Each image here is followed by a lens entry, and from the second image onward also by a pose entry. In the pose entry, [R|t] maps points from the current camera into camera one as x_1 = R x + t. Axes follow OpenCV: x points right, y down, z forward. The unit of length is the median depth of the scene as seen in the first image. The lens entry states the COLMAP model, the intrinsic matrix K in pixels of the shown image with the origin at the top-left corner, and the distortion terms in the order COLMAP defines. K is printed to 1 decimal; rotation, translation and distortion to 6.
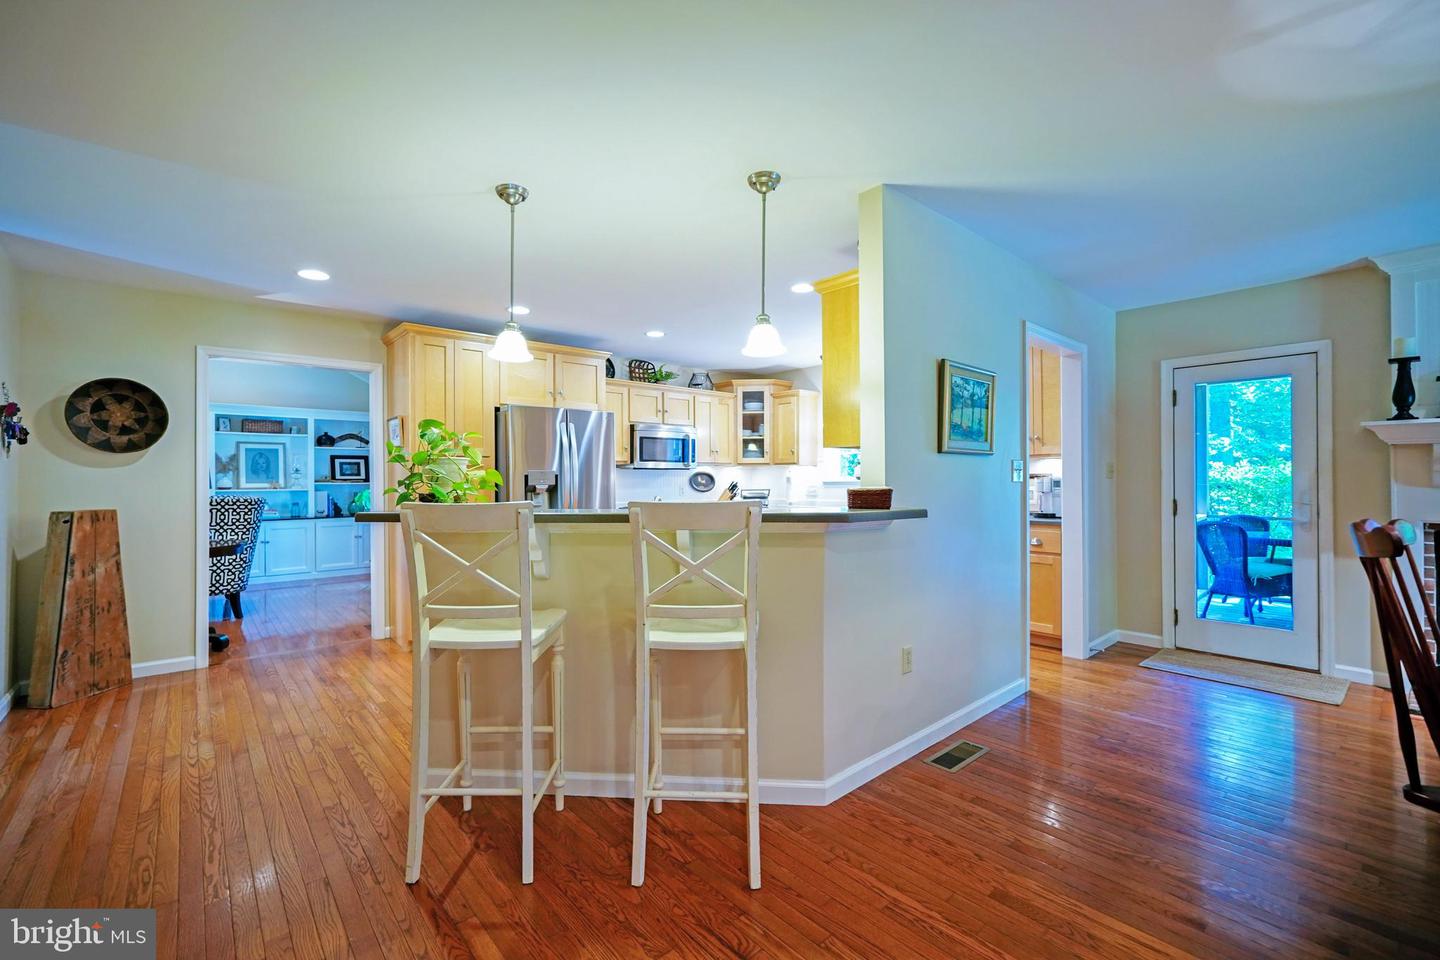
lens RADIAL K [[605.2, 0, 710.1], [0, 605.2, 477.6], [0, 0, 1]] dist [-0.004014, 0.001009]
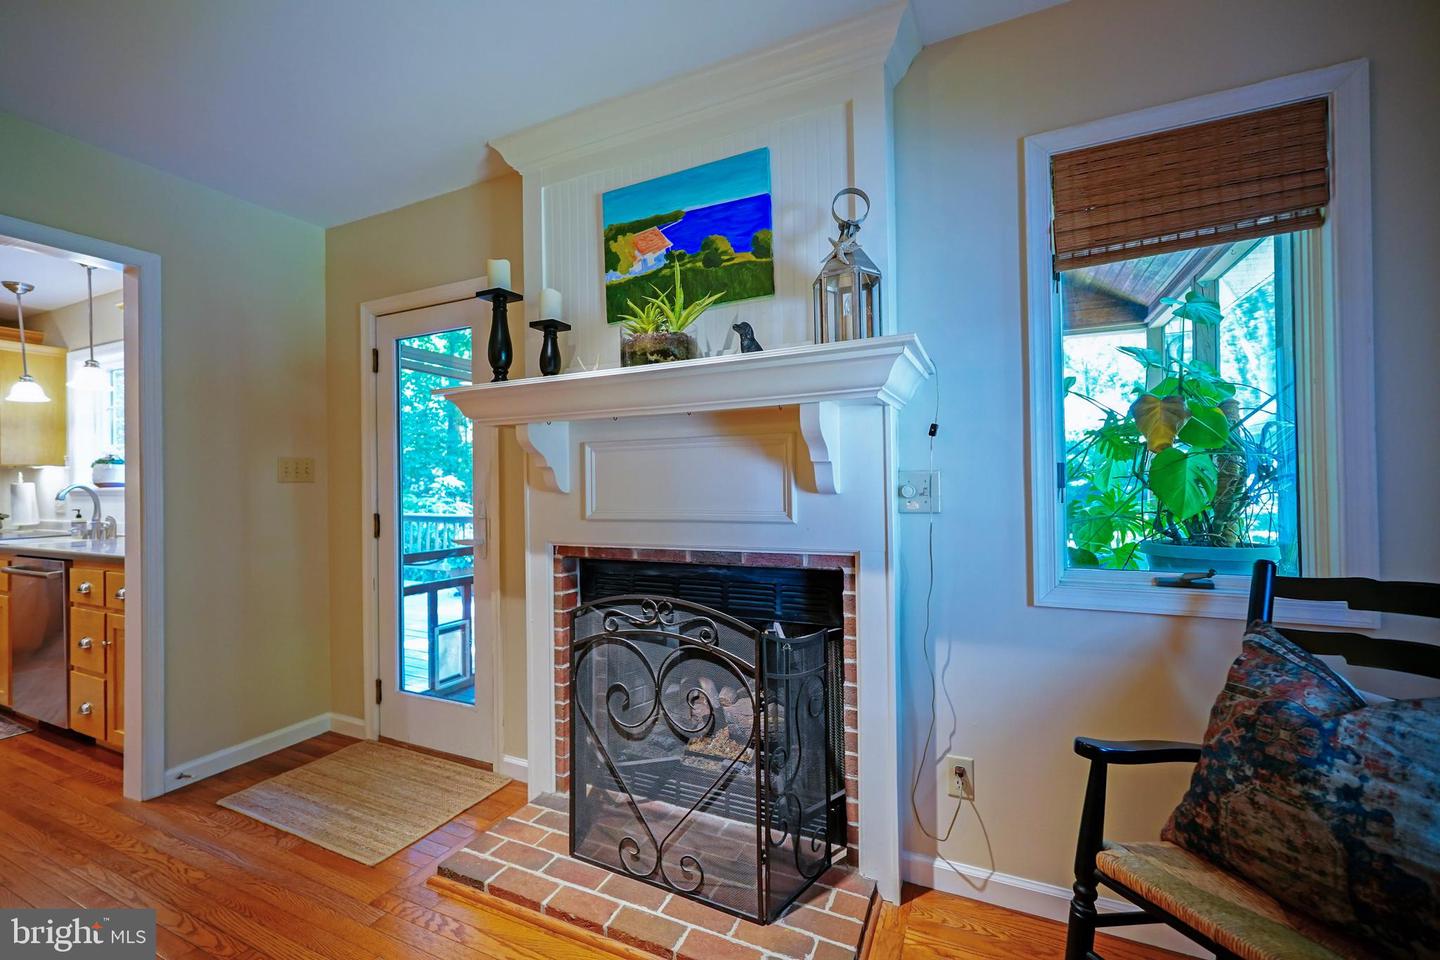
lens RADIAL K [[605.2, 0, 710.1], [0, 605.2, 477.6], [0, 0, 1]] dist [-0.004014, 0.001009]
pose [[0.915730, -0.006476, 0.401741, 1.134810], [0.009342, 0.999943, -0.005175, 0.004872], [-0.401685, 0.008492, 0.915739, 0.331088]]
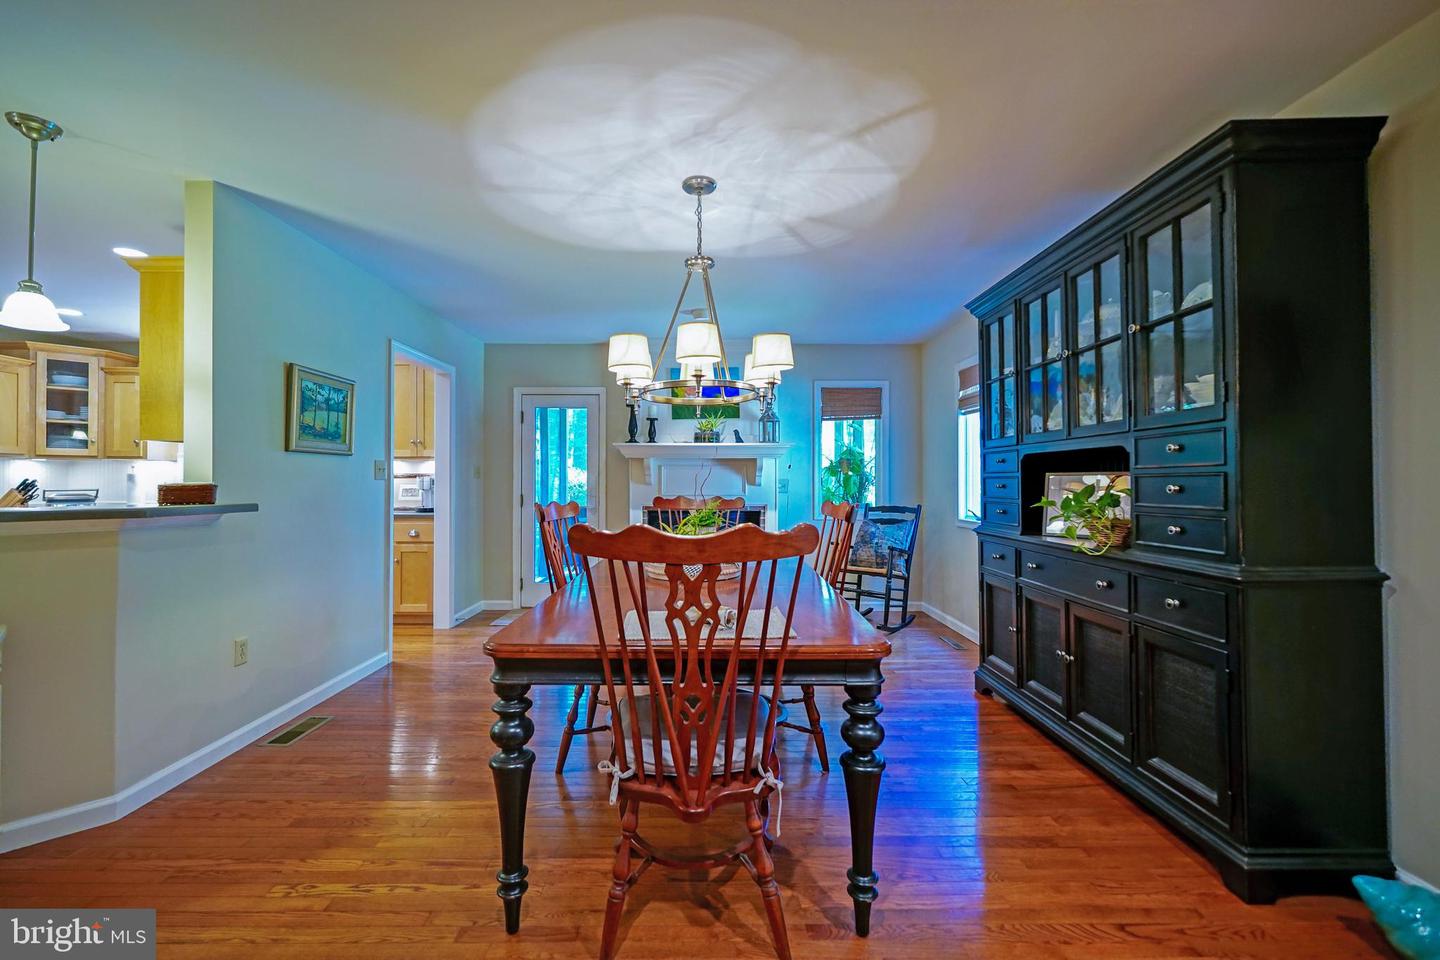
lens RADIAL K [[605.2, 0, 710.1], [0, 605.2, 477.6], [0, 0, 1]] dist [-0.004014, 0.001009]
pose [[0.654861, 0.009688, 0.755687, 0.060246], [-0.007783, 0.999951, -0.006075, 0.005641], [-0.755709, -0.001903, 0.654905, -0.230178]]
